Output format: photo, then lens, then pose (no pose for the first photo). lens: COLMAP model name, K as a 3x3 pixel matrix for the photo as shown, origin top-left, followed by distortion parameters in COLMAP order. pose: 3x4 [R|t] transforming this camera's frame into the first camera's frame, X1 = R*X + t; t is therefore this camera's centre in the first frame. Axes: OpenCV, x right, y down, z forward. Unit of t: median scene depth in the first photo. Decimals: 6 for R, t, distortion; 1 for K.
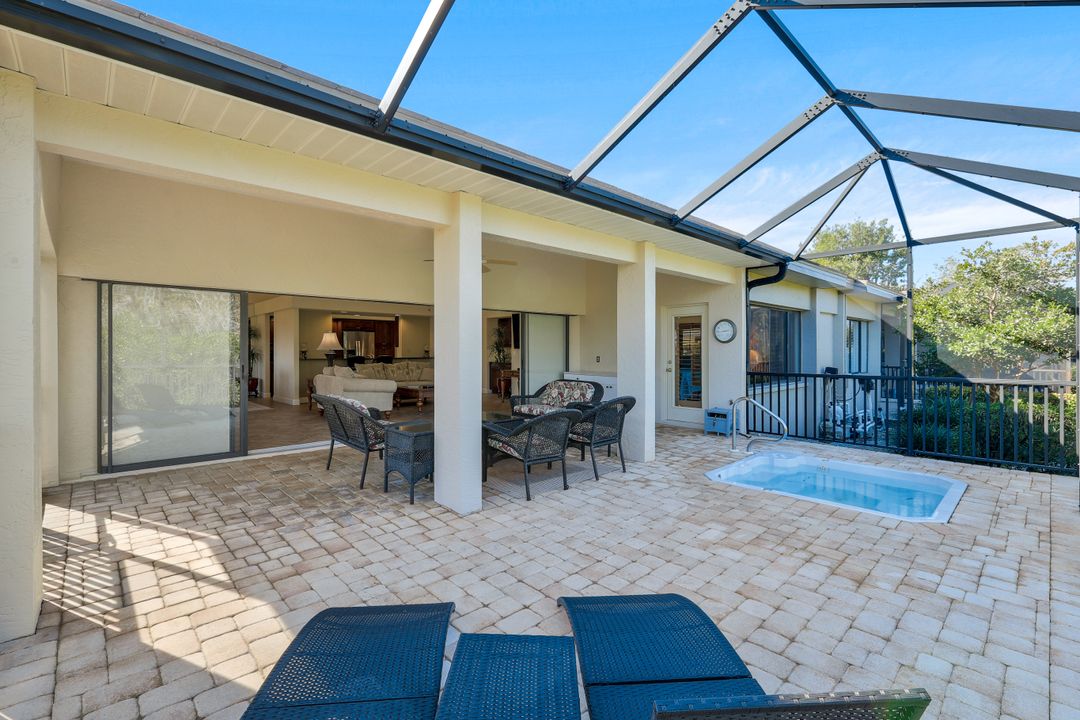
lens RADIAL K [[487.5, 0, 541.4], [0, 487.5, 348.3], [0, 0, 1]] dist [-0.001993, -0.000391]
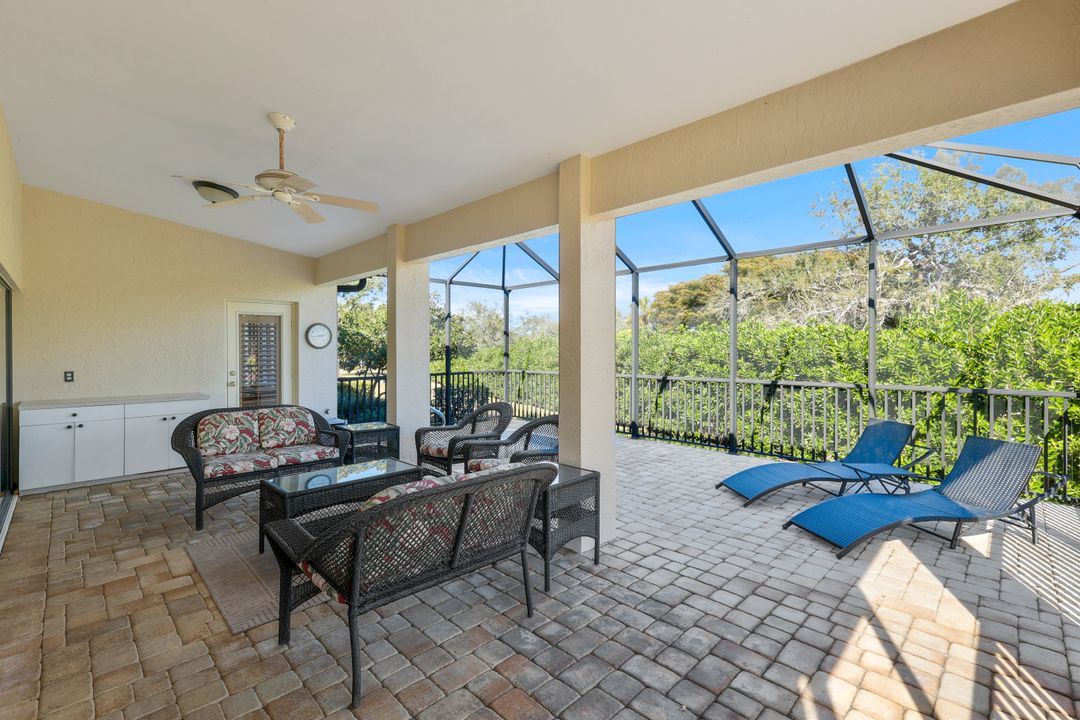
lens RADIAL K [[473.5, 0, 538.7], [0, 473.5, 349.0], [0, 0, 1]] dist [0.002676, -0.000235]
pose [[-0.026115, -0.006358, 0.999639, -1.188867], [0.000131, 0.999980, 0.006364, -0.035343], [-0.999659, 0.000297, -0.026113, 1.293864]]
